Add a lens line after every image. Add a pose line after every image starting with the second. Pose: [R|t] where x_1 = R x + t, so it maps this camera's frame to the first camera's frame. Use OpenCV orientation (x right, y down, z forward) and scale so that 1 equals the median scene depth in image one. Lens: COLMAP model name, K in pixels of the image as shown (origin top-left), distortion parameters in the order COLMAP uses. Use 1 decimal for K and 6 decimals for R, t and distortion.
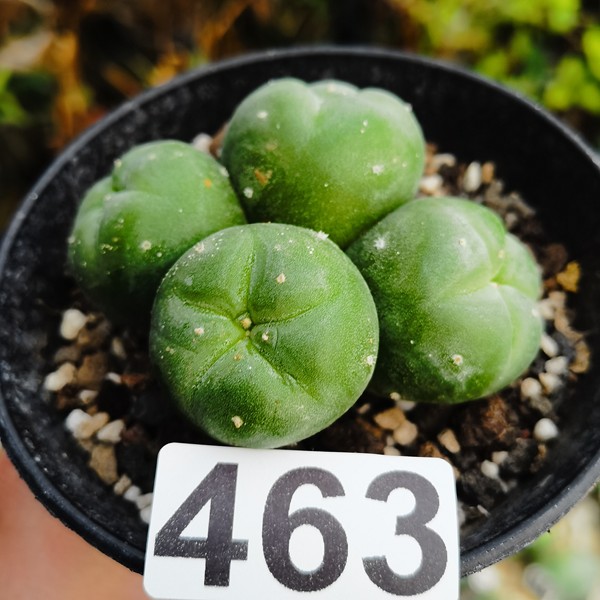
lens RADIAL K [[668.0, 0, 300.0], [0, 668.0, 300.0], [0, 0, 1]] dist [-0.070685, -0.018106]
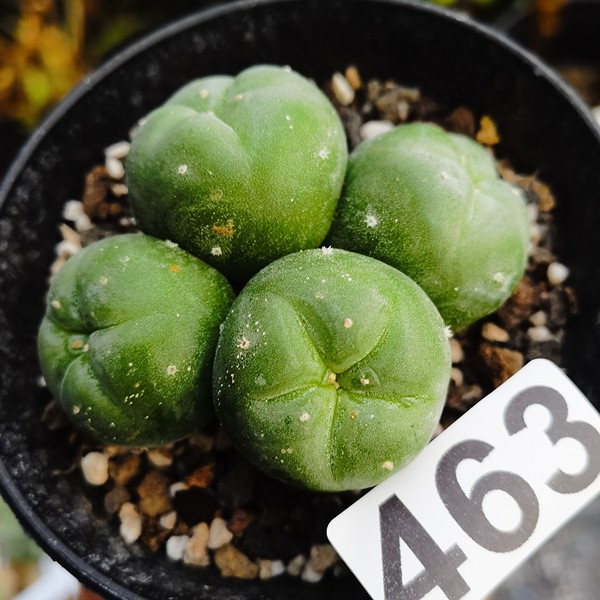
lens RADIAL K [[668.0, 0, 300.0], [0, 668.0, 300.0], [0, 0, 1]] dist [-0.070685, -0.018106]
pose [[0.790840, -0.581030, 0.192293, -0.207576], [0.536676, 0.809390, 0.238467, -0.271658], [-0.294197, -0.085391, 0.951923, 0.107648]]
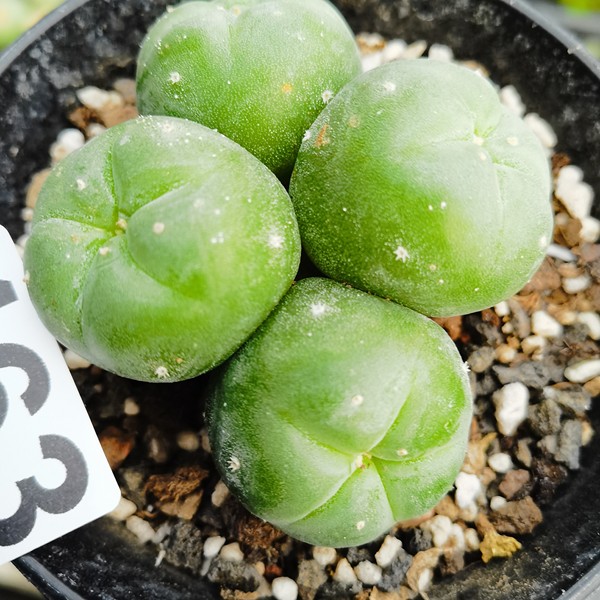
lens RADIAL K [[668.0, 0, 300.0], [0, 668.0, 300.0], [0, 0, 1]] dist [-0.070685, -0.018106]
pose [[0.490073, 0.850516, -0.190921, 0.246701], [-0.762155, 0.524384, 0.379660, -0.365801], [0.423023, -0.040550, 0.905211, 0.277964]]
